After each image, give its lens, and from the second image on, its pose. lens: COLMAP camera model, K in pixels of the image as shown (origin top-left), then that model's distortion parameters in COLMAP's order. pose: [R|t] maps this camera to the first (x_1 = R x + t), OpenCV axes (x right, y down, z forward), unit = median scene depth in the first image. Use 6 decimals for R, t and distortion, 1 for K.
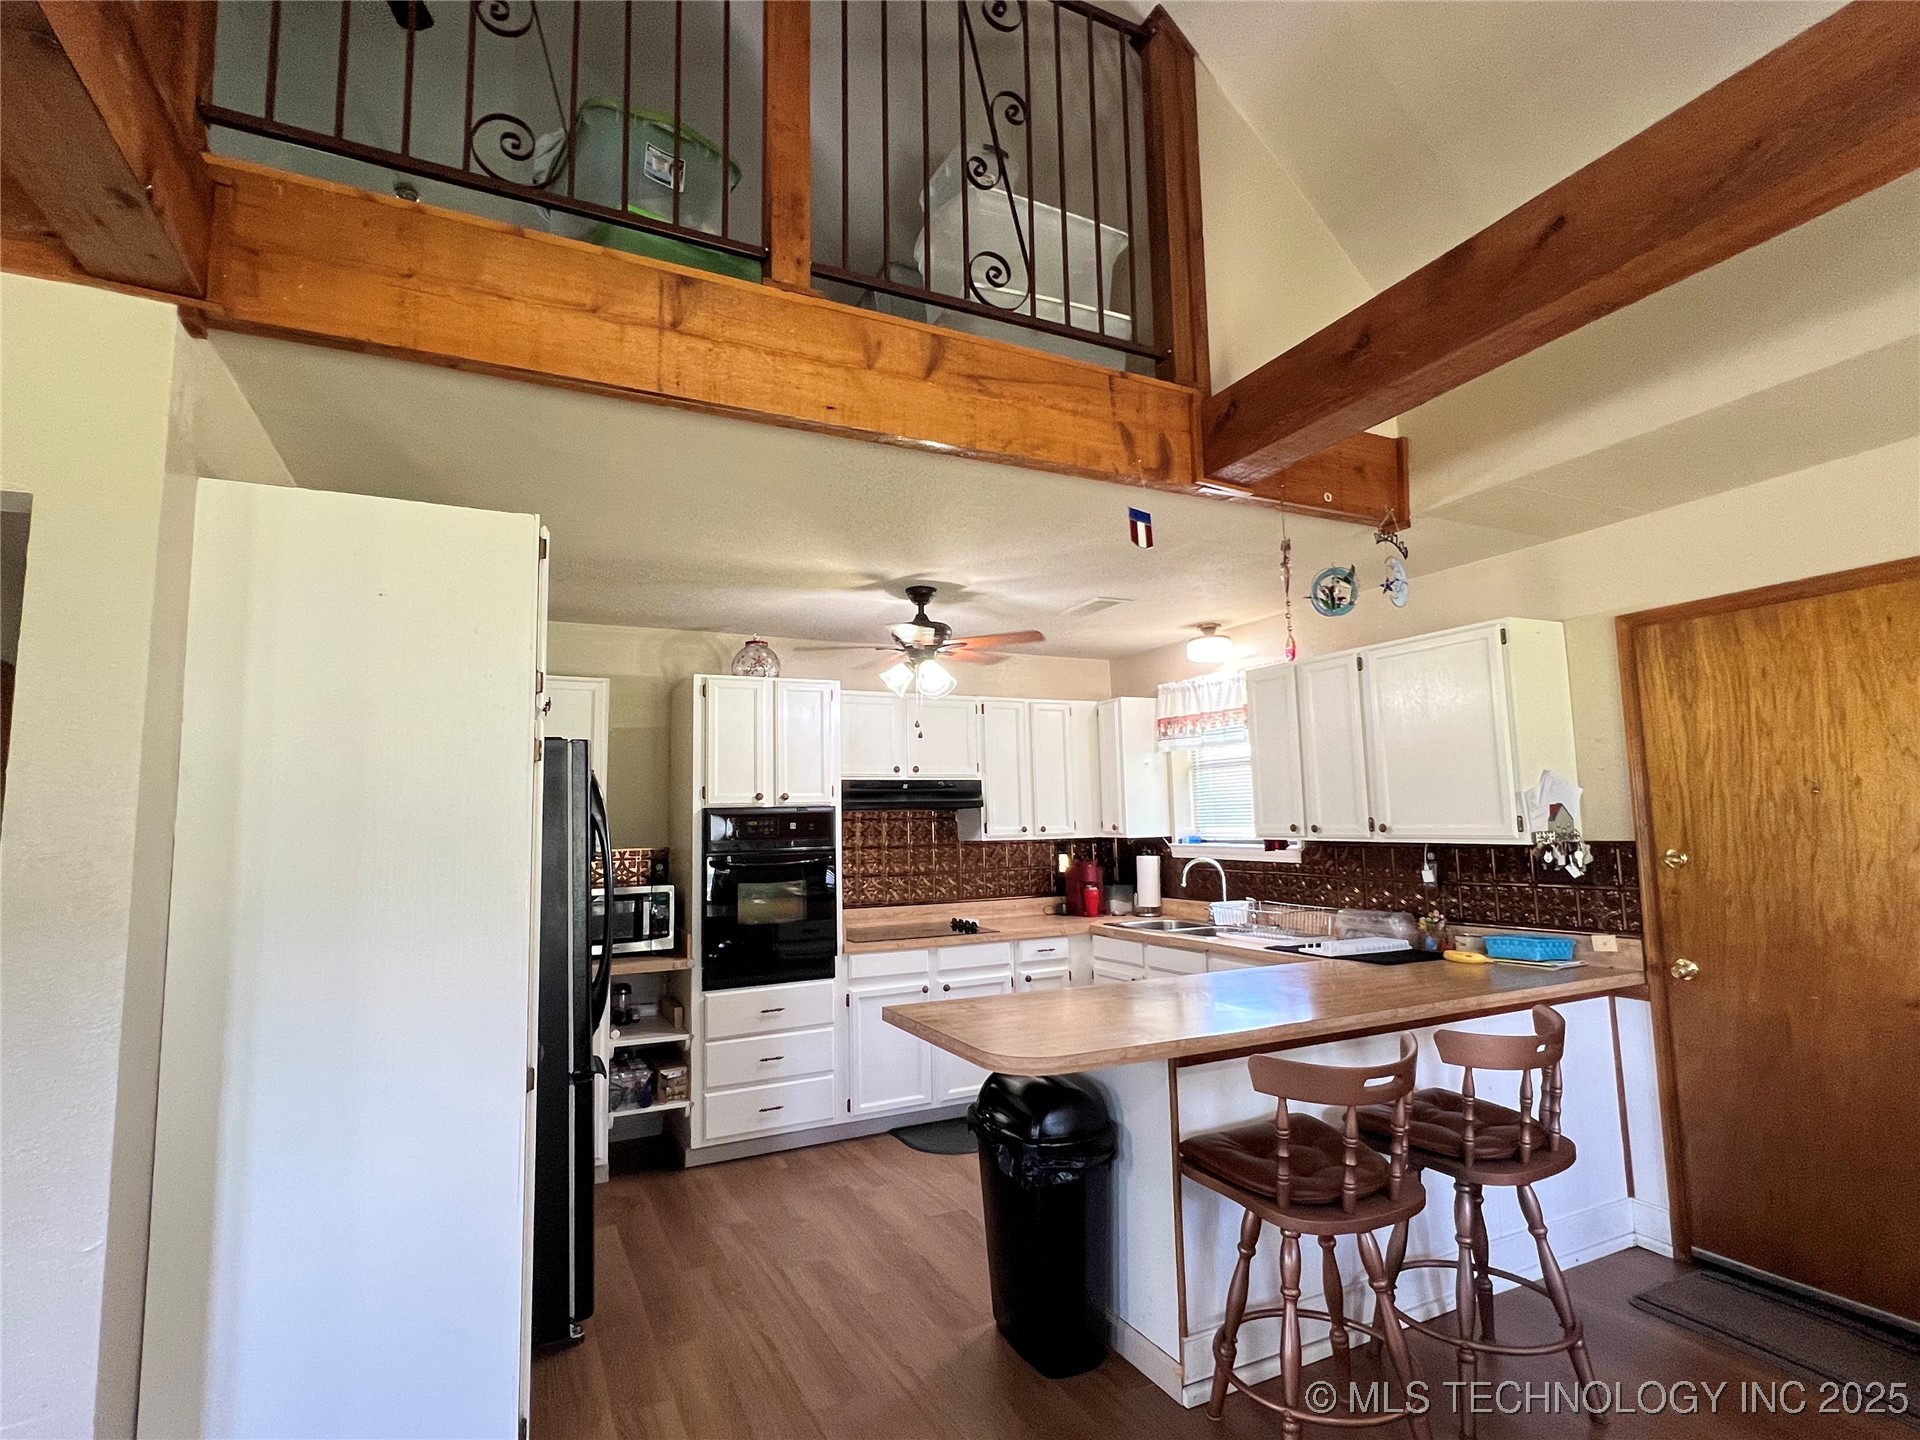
lens RADIAL K [[932.9, 0, 960.8], [0, 932.9, 717.9], [0, 0, 1]] dist [-0.003461, -0.000528]
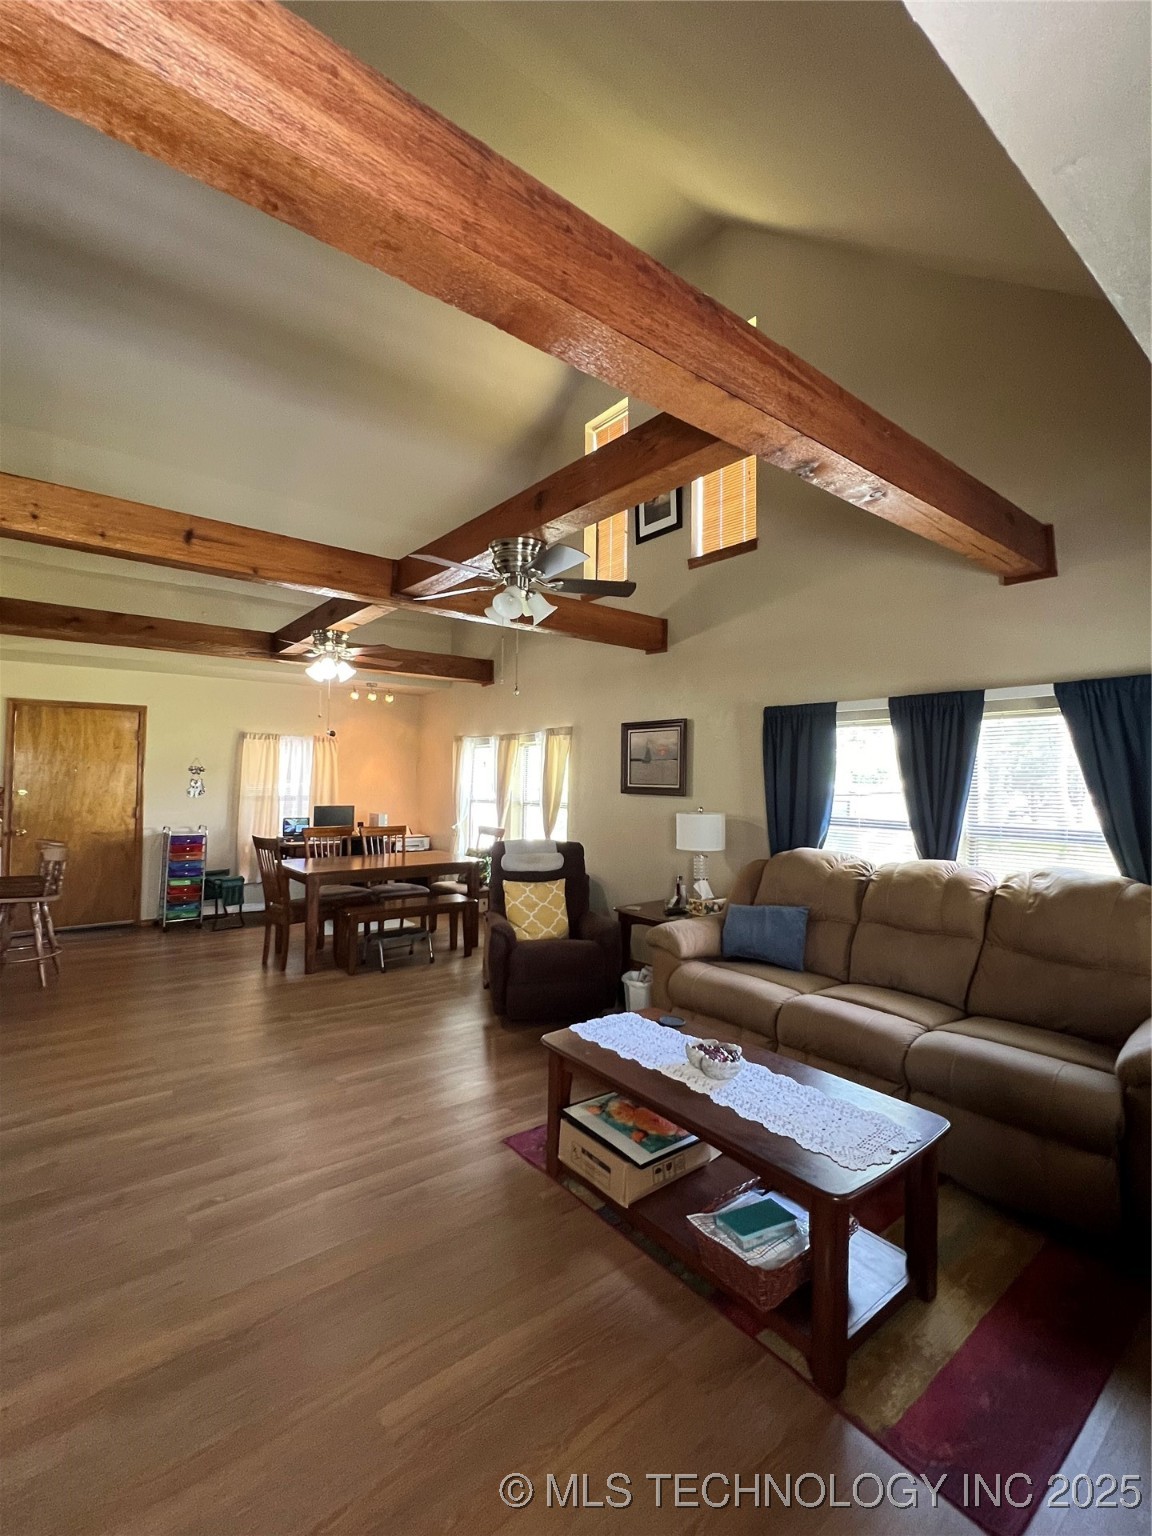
lens RADIAL K [[679.9, 0, 577.7], [0, 679.9, 762.3], [0, 0, 1]] dist [0.000840, -0.000349]
pose [[-0.226474, 0.048196, 0.972824, -1.388874], [-0.108841, 0.991267, -0.074448, 0.032117], [-0.967917, -0.122744, -0.219251, -0.109717]]
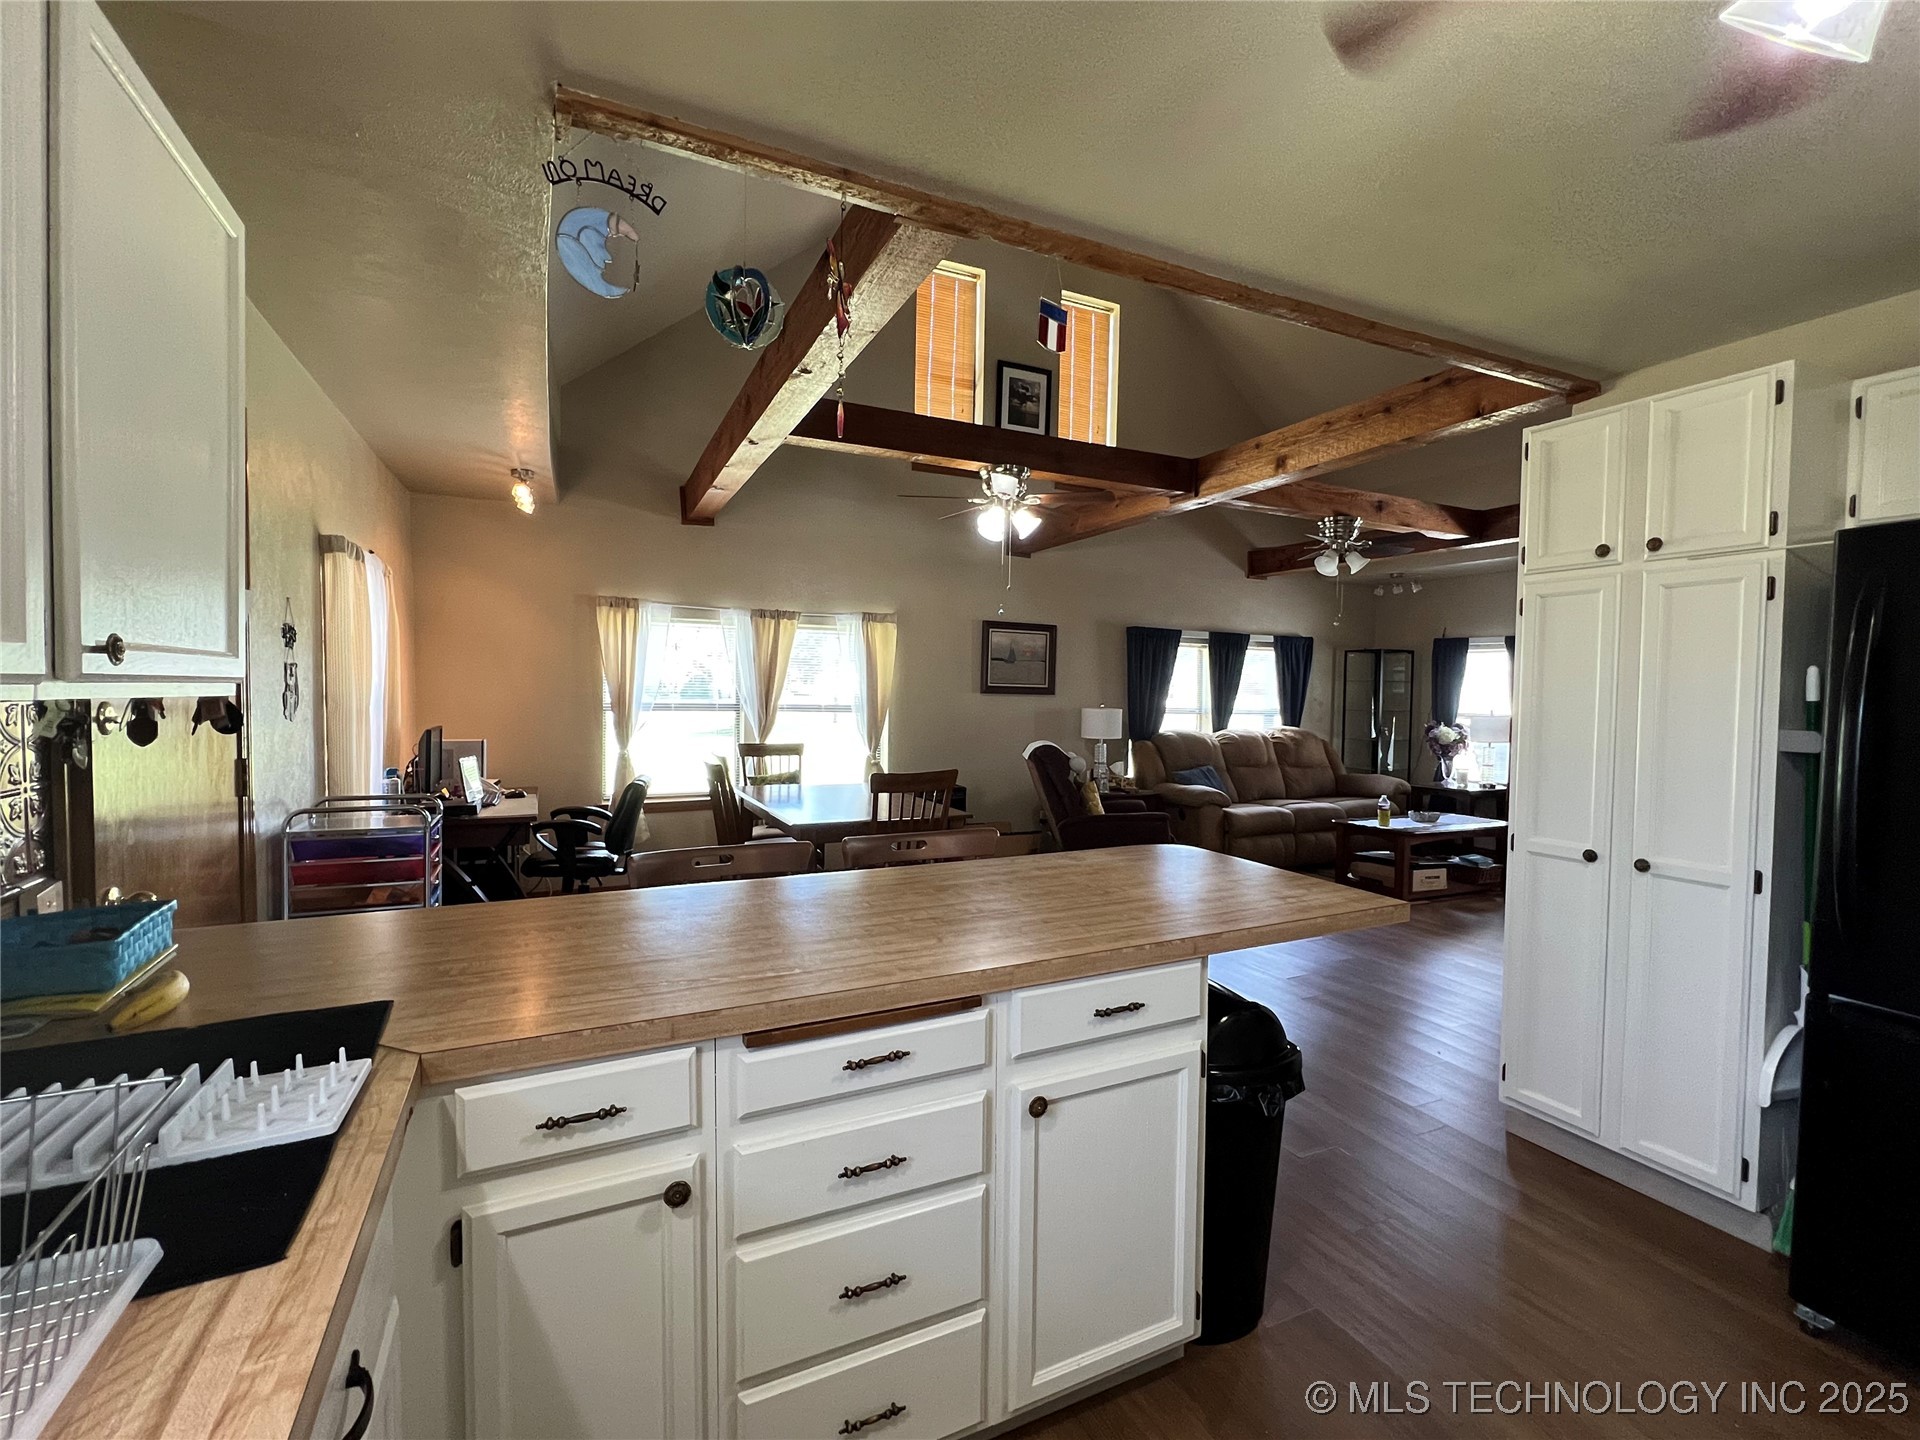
lens RADIAL K [[849.9, 0, 951.0], [0, 849.9, 717.6], [0, 0, 1]] dist [0.000840, -0.000349]
pose [[-0.999915, 0.004943, 0.012025, 0.215478], [0.004046, 0.997287, -0.073502, 0.174997], [-0.012356, -0.073447, -0.997223, 1.386186]]
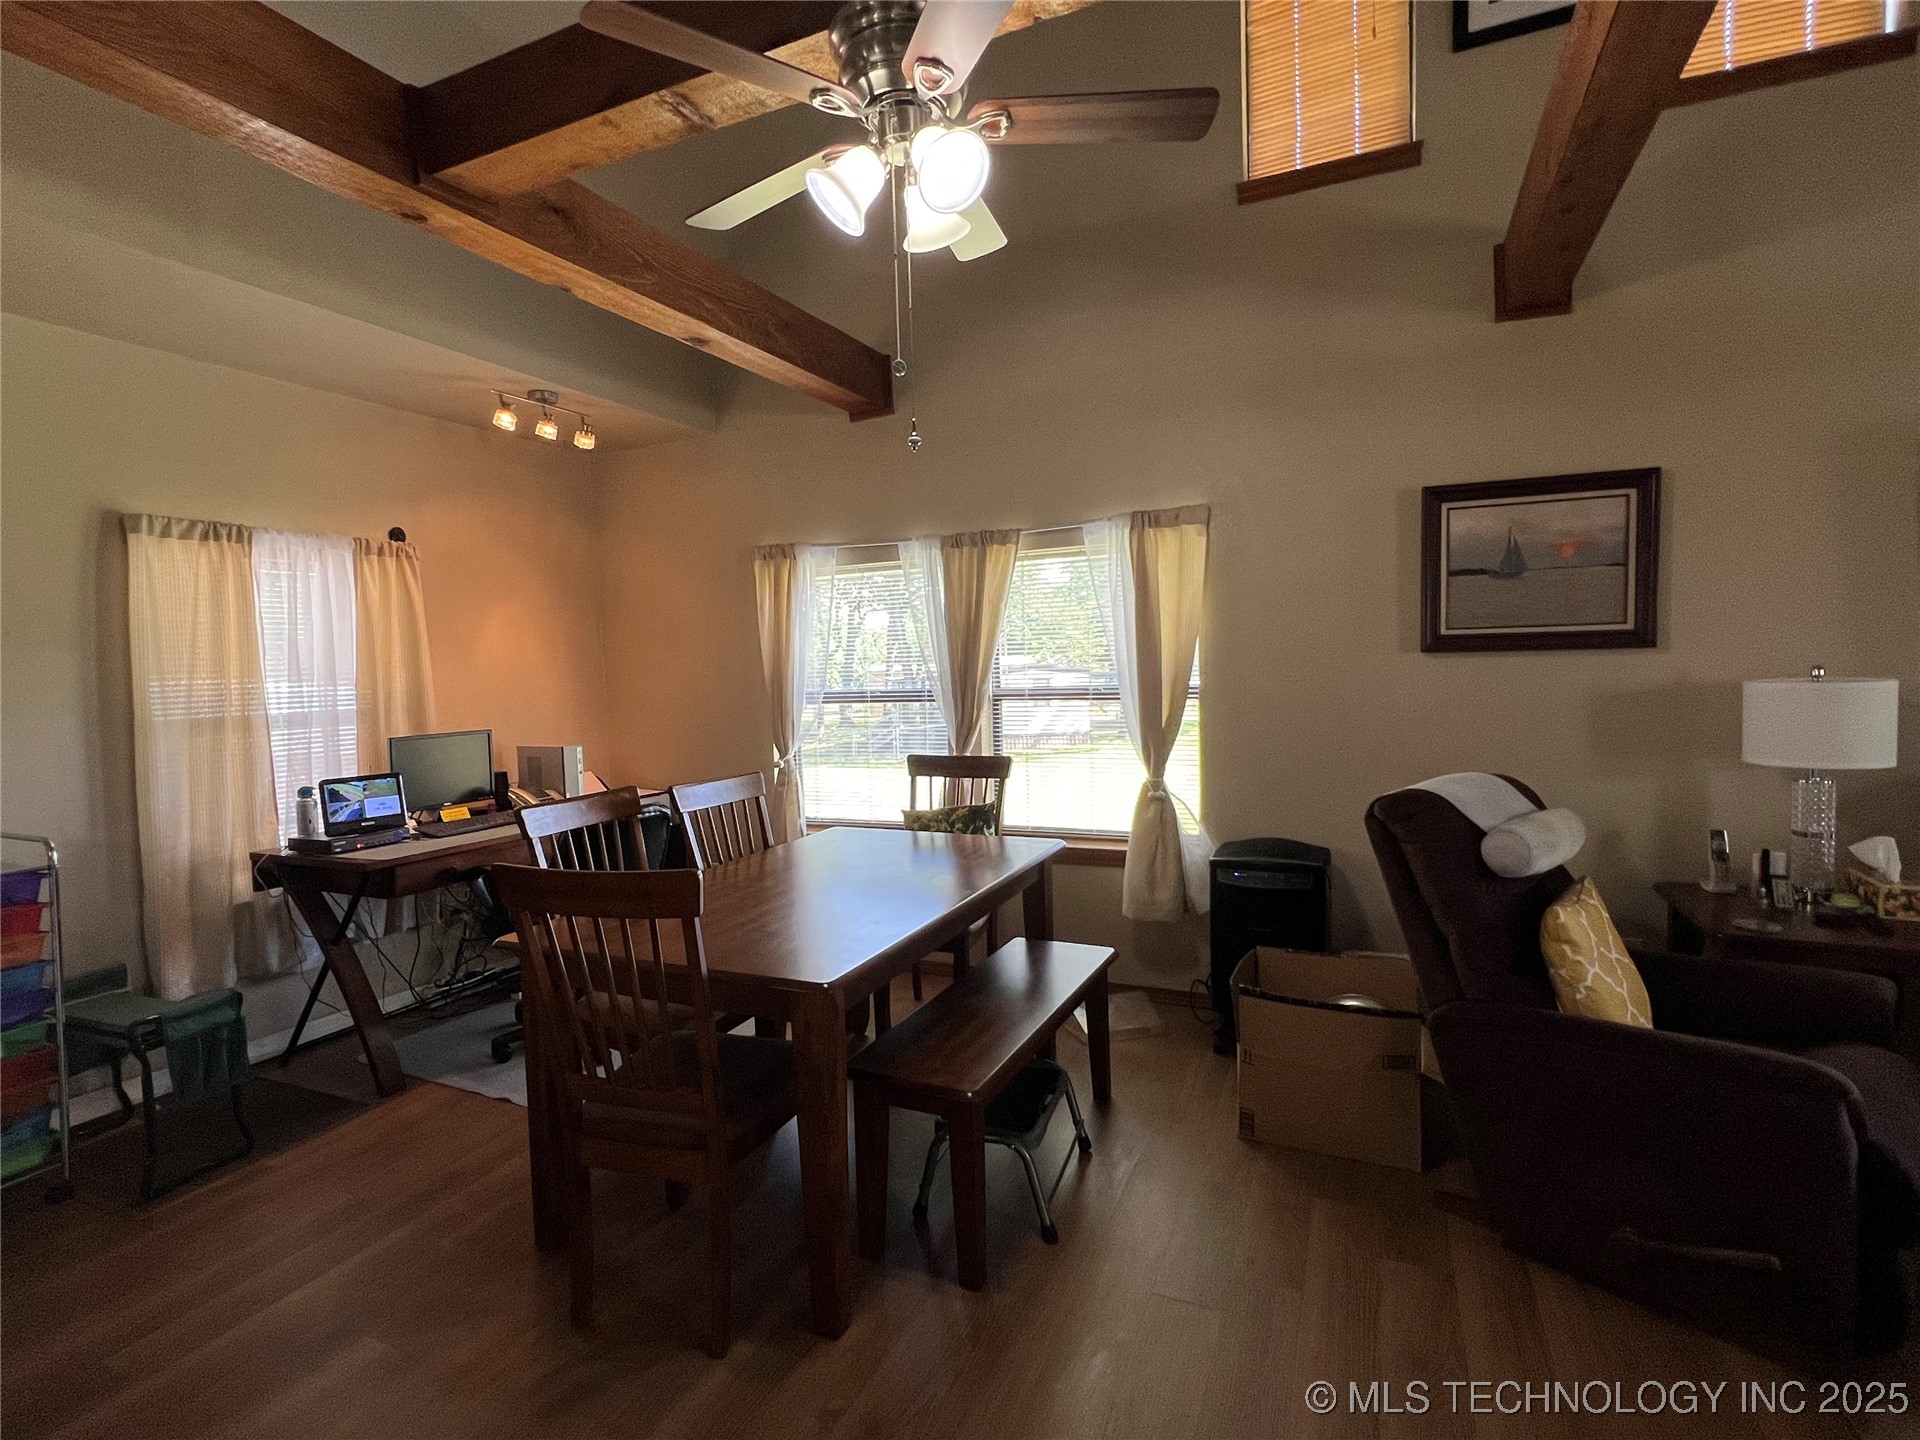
lens RADIAL K [[932.9, 0, 955.0], [0, 932.9, 720.7], [0, 0, 1]] dist [-0.003461, -0.000528]
pose [[-0.641827, -0.002972, 0.766844, -0.259493], [-0.036225, 0.998994, -0.026447, 0.086162], [-0.765994, -0.044753, -0.641288, 0.402159]]
